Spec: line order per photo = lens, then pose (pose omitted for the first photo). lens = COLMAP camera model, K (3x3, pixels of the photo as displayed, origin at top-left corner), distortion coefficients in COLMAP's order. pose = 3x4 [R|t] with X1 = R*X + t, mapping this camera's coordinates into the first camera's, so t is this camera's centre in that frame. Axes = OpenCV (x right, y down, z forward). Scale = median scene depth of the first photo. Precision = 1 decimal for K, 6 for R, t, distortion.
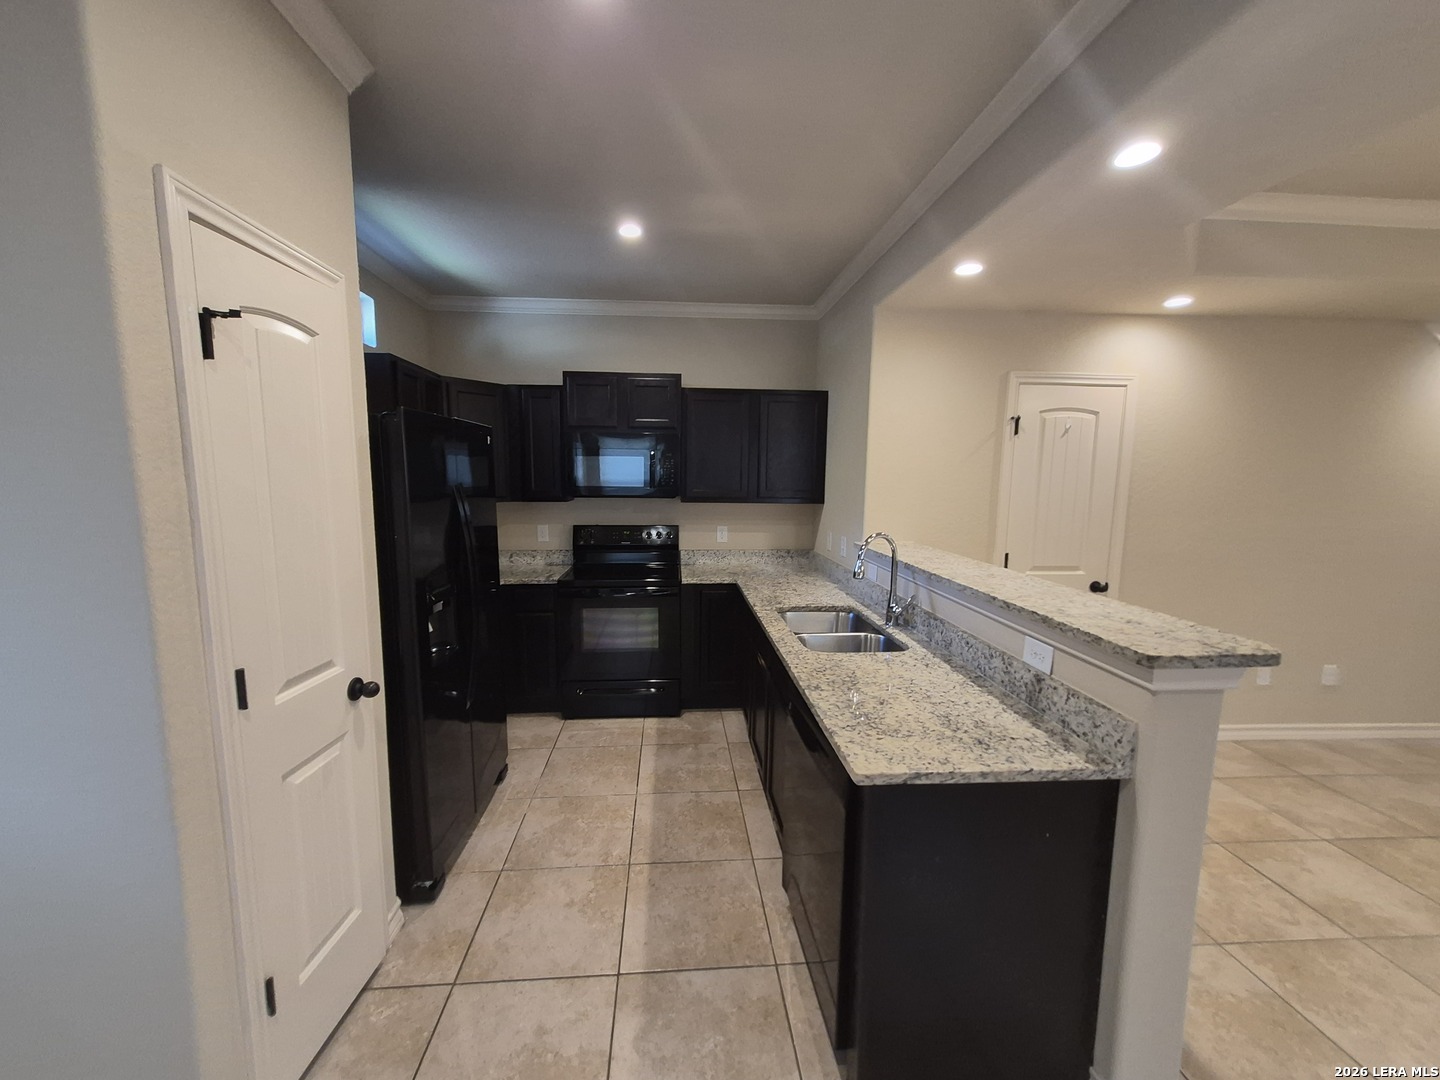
lens RADIAL K [[568.2, 0, 699.5], [0, 568.2, 544.6], [0, 0, 1]] dist [0.001387, 0.000054]
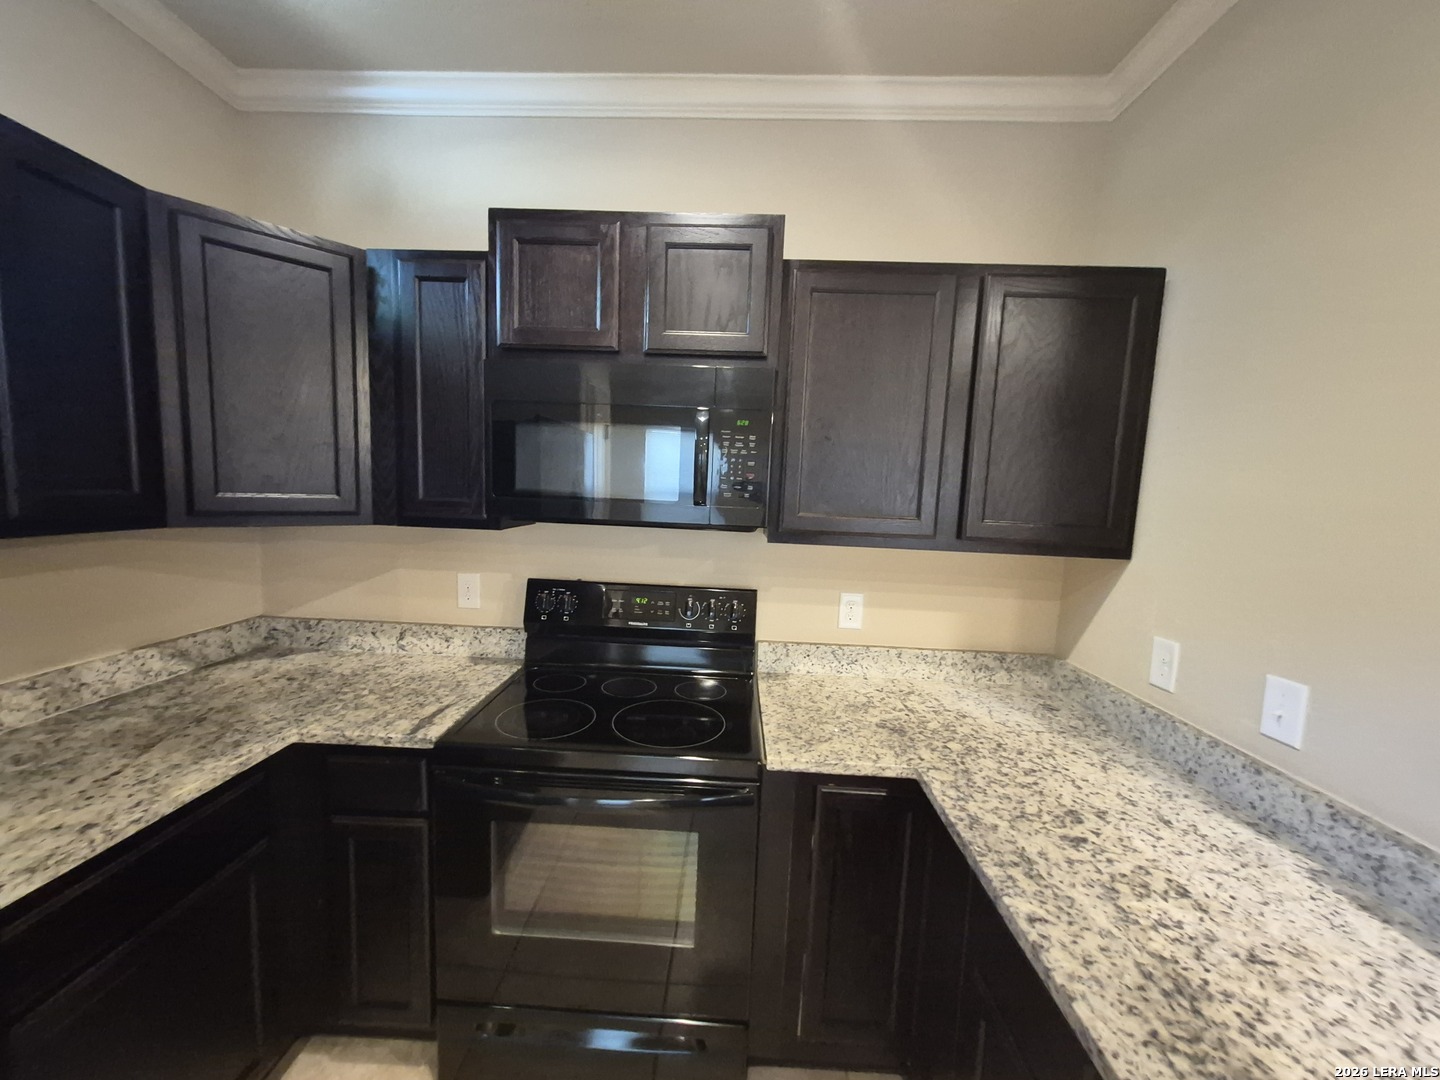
lens RADIAL K [[564.7, 0, 710.7], [0, 564.7, 544.7], [0, 0, 1]] dist [0.019707, -0.007515]
pose [[0.995010, 0.041845, -0.090578, -0.036997], [-0.044100, 0.998761, -0.023044, -0.062133], [0.089501, 0.026923, 0.995623, 0.602882]]
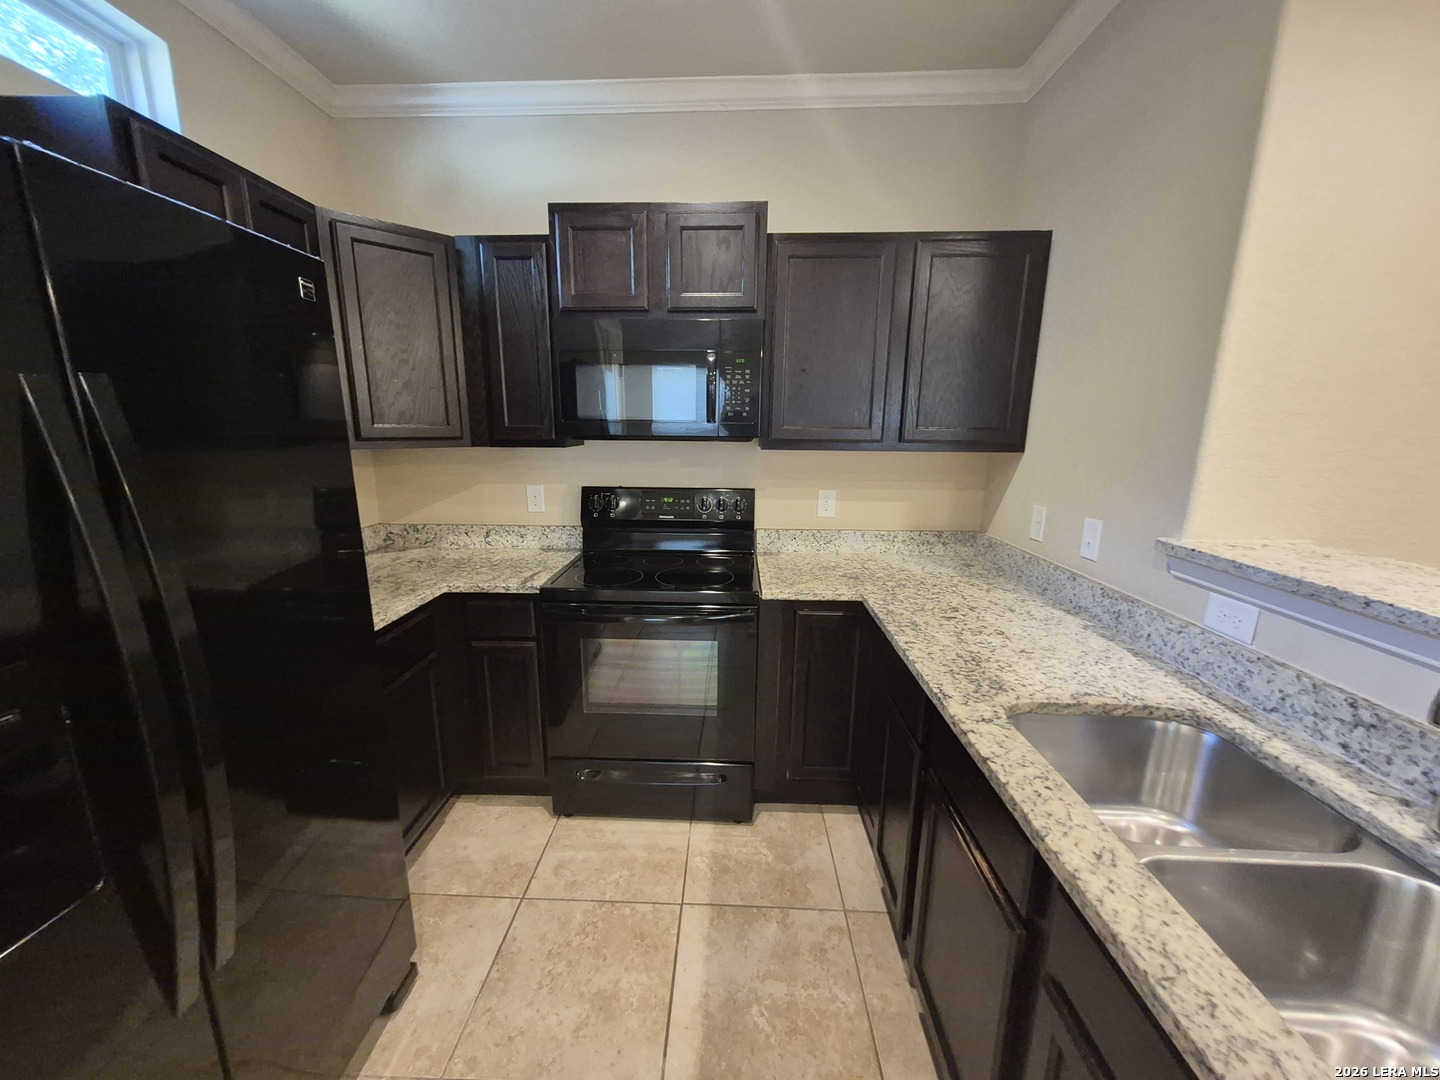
lens RADIAL K [[564.7, 0, 710.7], [0, 564.7, 544.7], [0, 0, 1]] dist [0.019707, -0.007515]
pose [[0.995207, 0.020206, -0.095685, -0.026819], [-0.012058, 0.996310, 0.084972, -0.027149], [0.097048, -0.083411, 0.991778, 0.440026]]
